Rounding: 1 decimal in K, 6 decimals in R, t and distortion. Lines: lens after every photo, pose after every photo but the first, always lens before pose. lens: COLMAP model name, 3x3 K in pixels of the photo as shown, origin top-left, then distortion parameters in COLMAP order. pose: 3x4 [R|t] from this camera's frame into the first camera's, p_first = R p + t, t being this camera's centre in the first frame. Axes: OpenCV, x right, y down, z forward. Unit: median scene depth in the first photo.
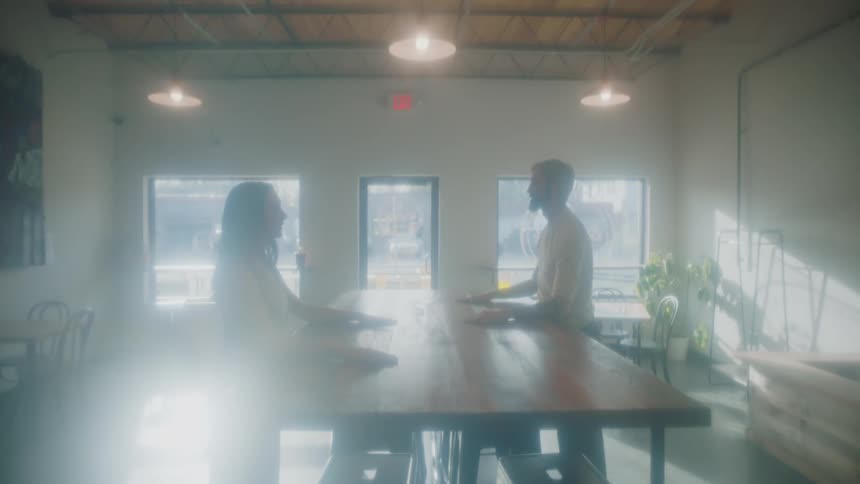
lens RADIAL K [[553.6, 0, 427.3], [0, 553.6, 230.3], [0, 0, 1]] dist [0.002836, 0.004439]
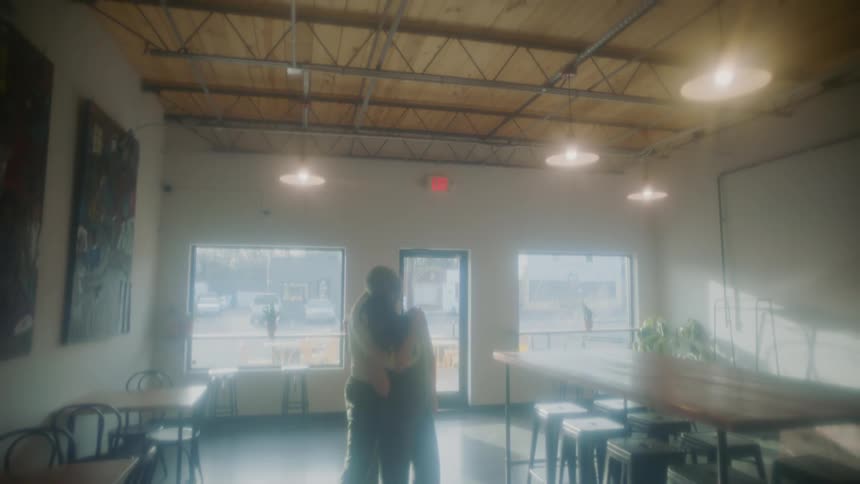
lens RADIAL K [[507.8, 0, 429.7], [0, 507.8, 221.6], [0, 0, 1]] dist [-0.057898, -0.000188]
pose [[0.983887, 0.028611, 0.176485, -0.300412], [-0.003201, 0.989773, -0.142613, -0.009863], [-0.178761, 0.139750, 0.973917, 0.008022]]
